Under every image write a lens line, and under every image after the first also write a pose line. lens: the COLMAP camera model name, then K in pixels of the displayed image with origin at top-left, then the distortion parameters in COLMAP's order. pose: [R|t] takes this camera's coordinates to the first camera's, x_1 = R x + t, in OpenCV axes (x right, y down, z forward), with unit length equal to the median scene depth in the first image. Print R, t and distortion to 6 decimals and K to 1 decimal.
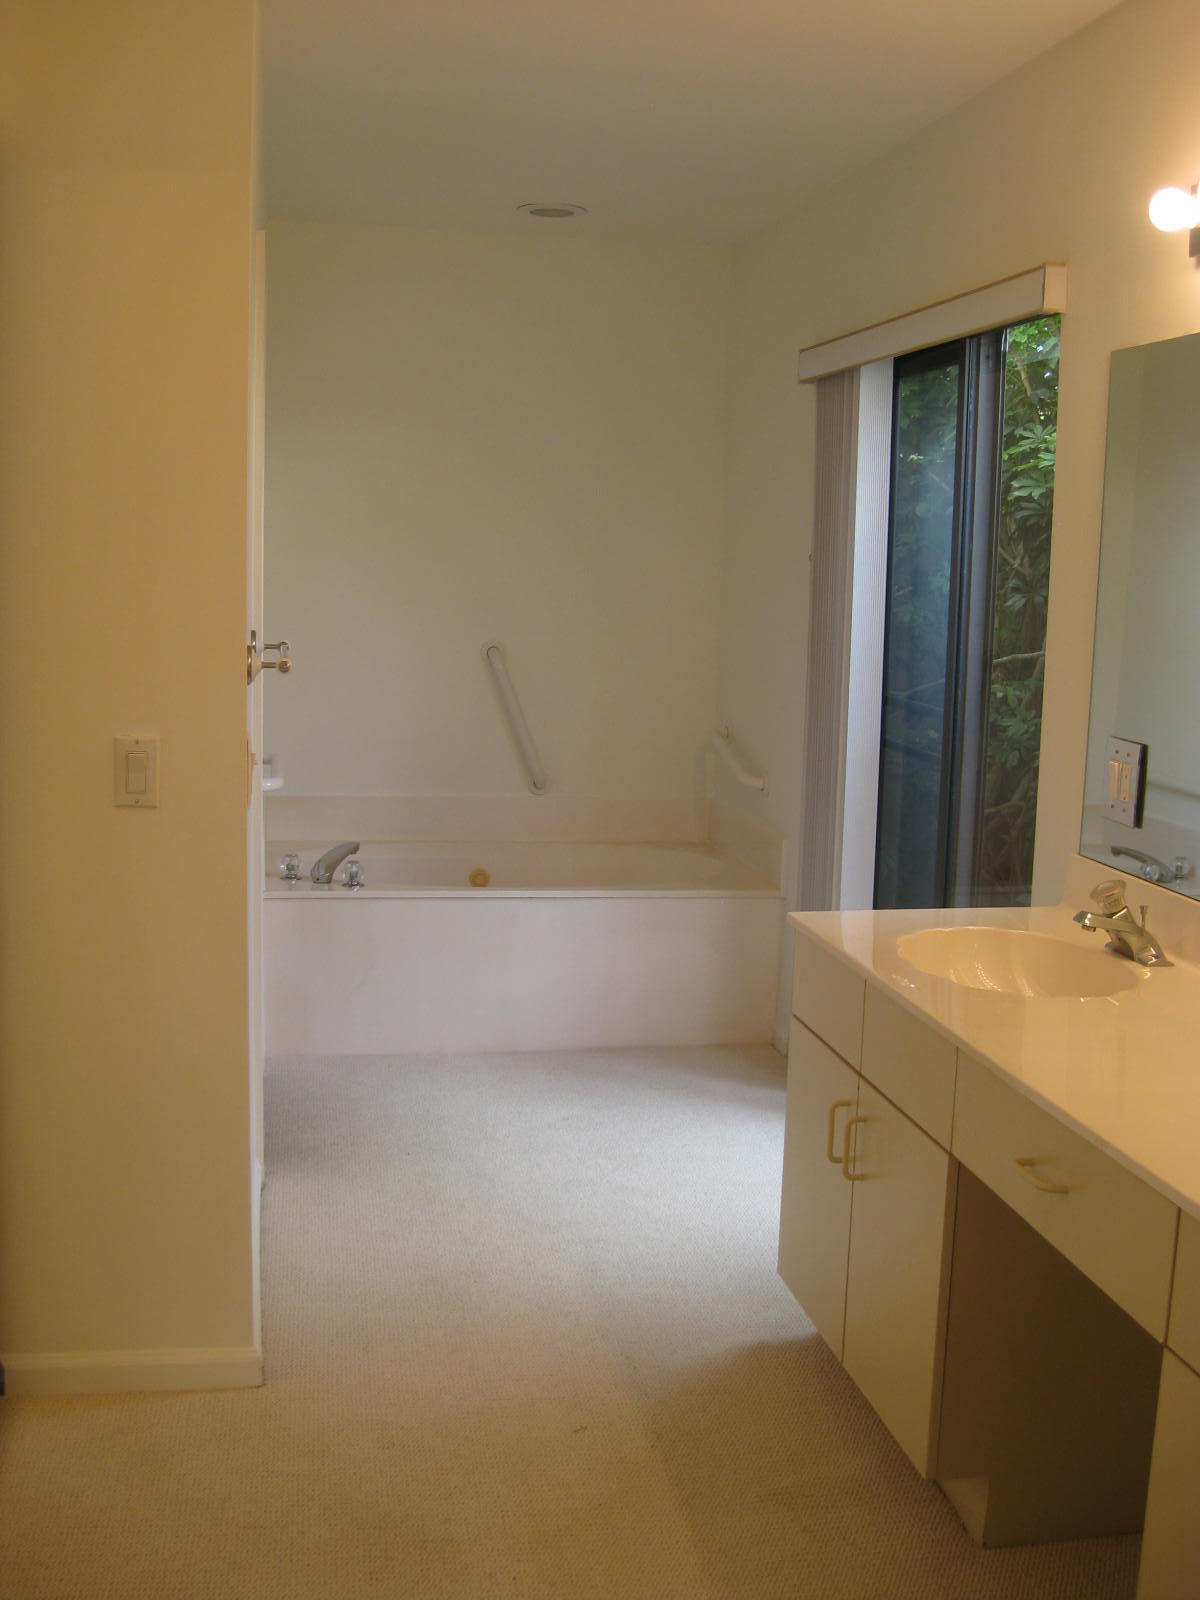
lens RADIAL K [[1752.0, 0, 600.0], [0, 1752.0, 800.0], [0, 0, 1]] dist [-0.192150, 0.168450]
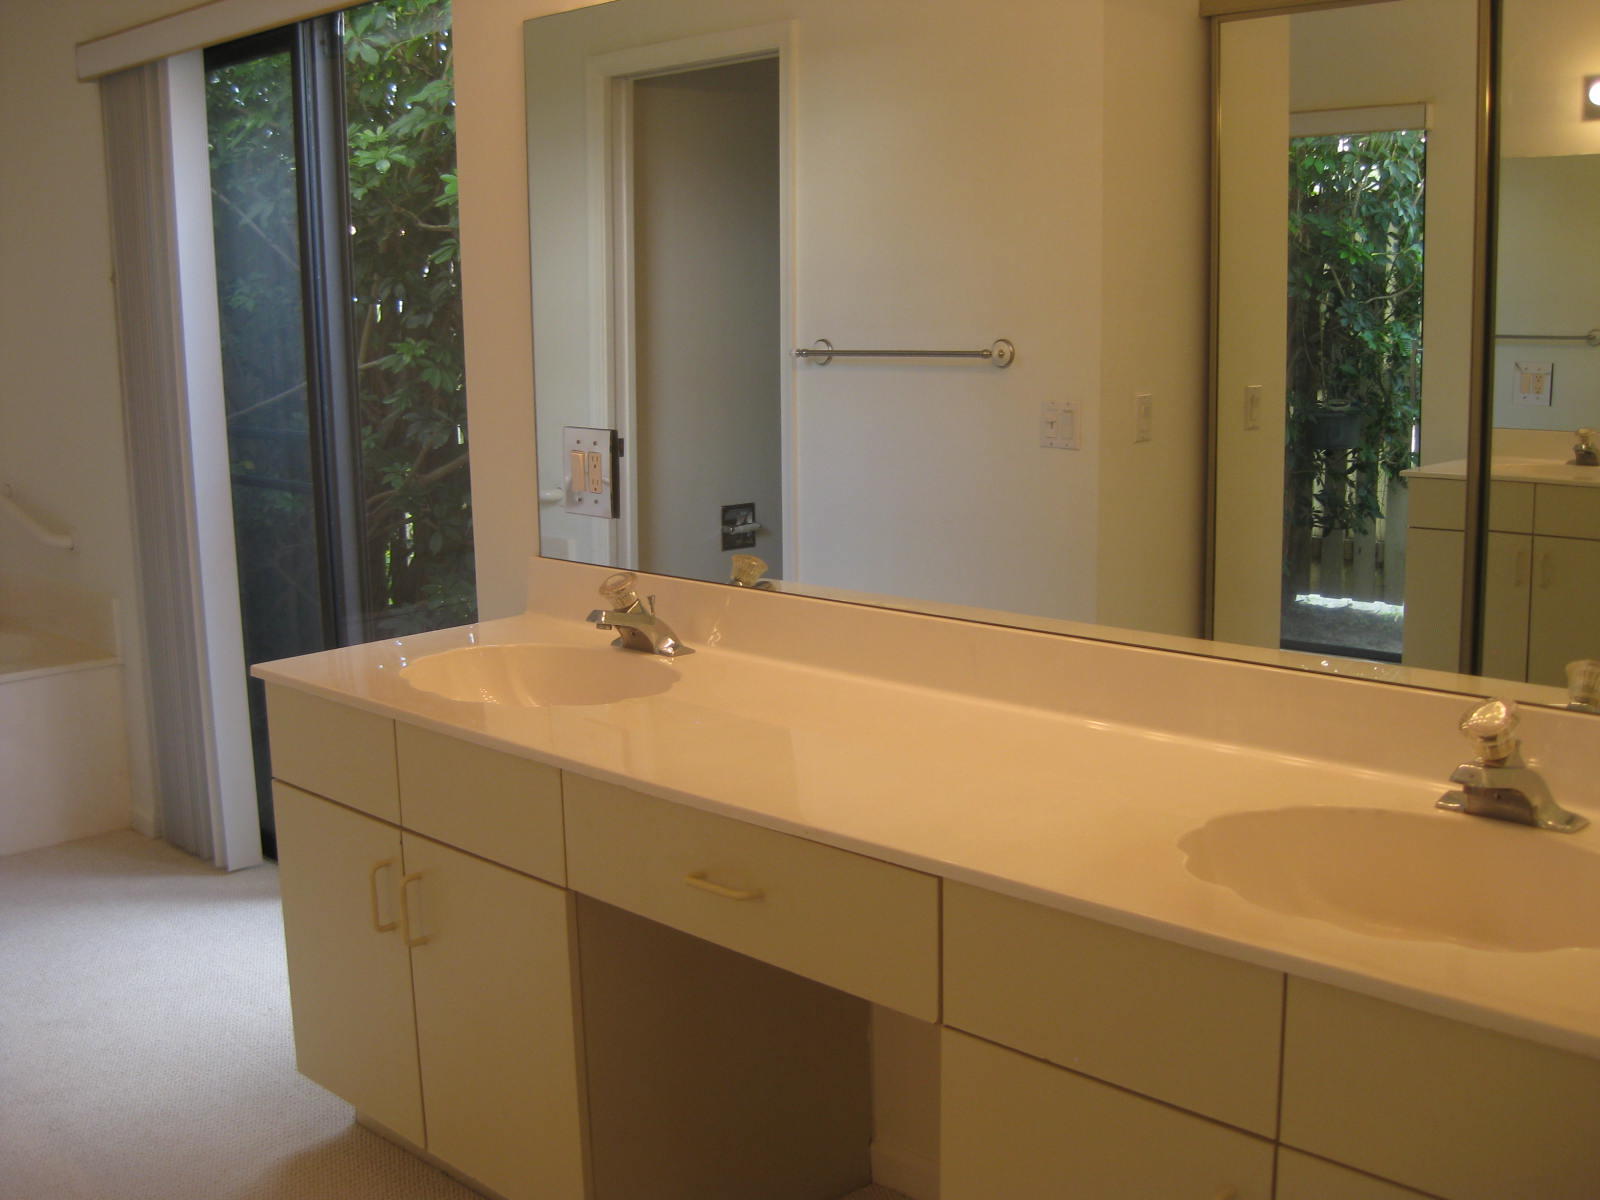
lens RADIAL K [[1752.0, 0, 801.7], [0, 1752.0, 575.1], [0, 0, 1]] dist [-0.192150, 0.168450]
pose [[0.822431, -0.134689, 0.552690, -0.129219], [0.122301, 0.990711, 0.059444, 0.002444], [-0.555563, 0.018706, 0.831264, 0.127922]]
